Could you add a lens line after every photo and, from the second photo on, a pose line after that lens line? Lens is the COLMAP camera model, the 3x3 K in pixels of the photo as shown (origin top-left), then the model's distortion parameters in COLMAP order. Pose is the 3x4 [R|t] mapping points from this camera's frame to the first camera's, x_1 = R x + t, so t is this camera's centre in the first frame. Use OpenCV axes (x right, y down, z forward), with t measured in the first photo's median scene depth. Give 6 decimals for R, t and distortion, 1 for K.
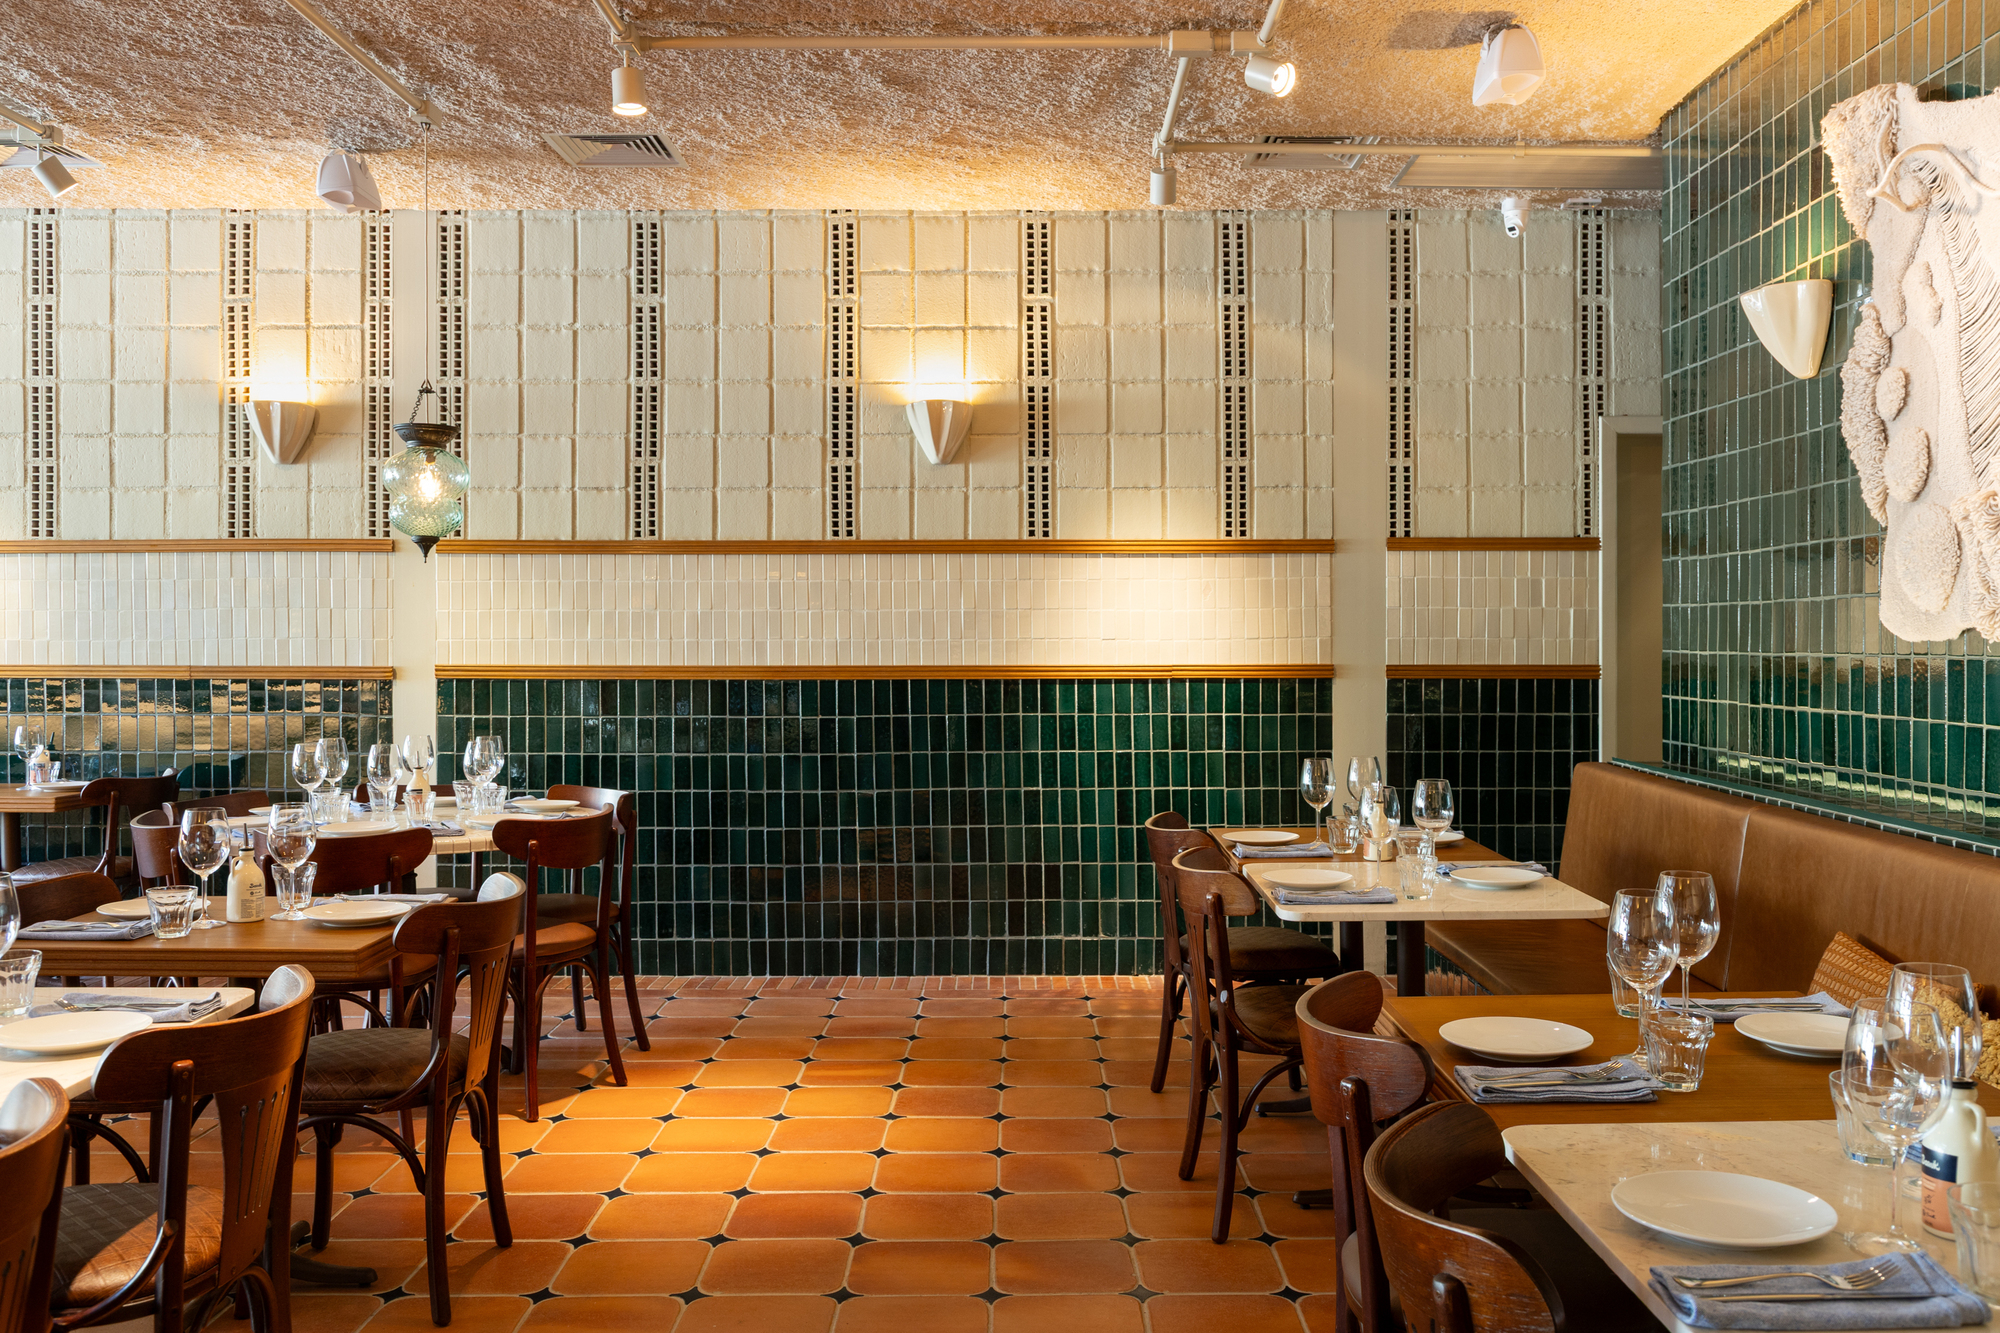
lens RADIAL K [[1594.5, 0, 991.2], [0, 1594.5, 662.7], [0, 0, 1]] dist [-0.013929, 0.007113]
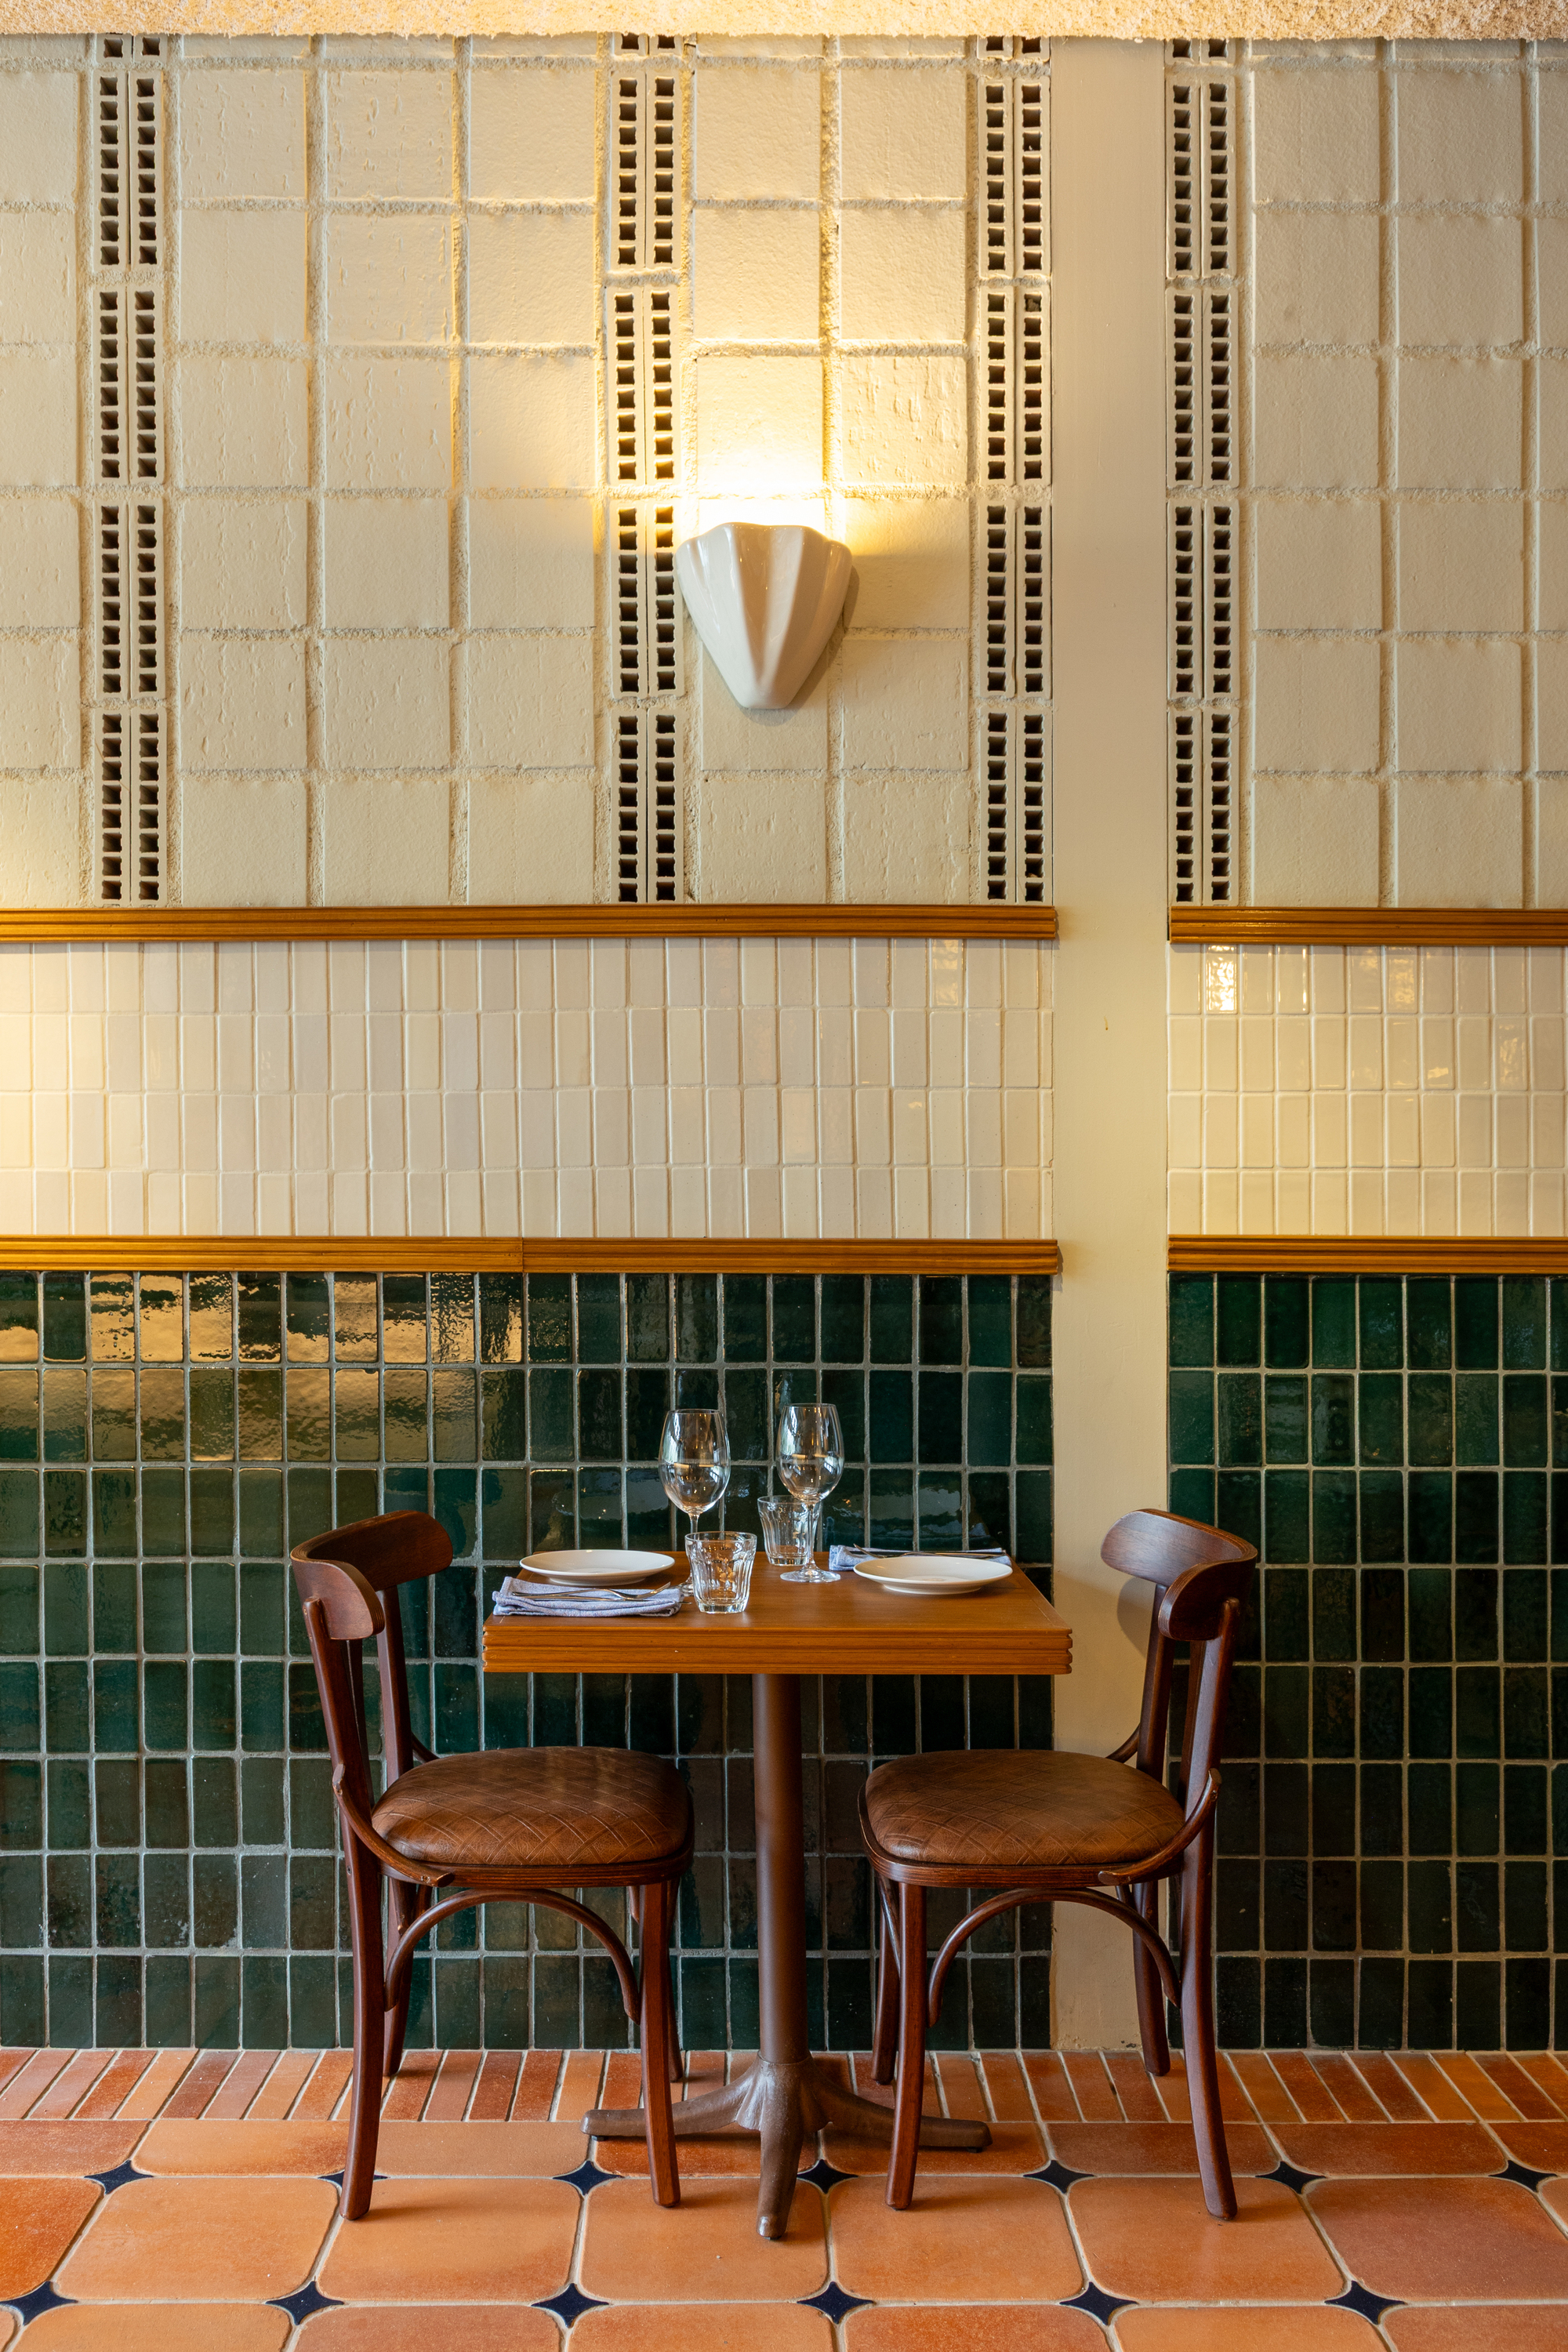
lens RADIAL K [[4163.5, 0, 783.5], [0, 4163.5, 1230.3], [0, 0, 1]] dist [-0.039756, 0.135847]
pose [[0.999978, 0.000036, -0.006603, -0.433438], [-0.000035, 1.000000, 0.000154, -0.000147], [0.006603, -0.000154, 0.999978, 0.002214]]
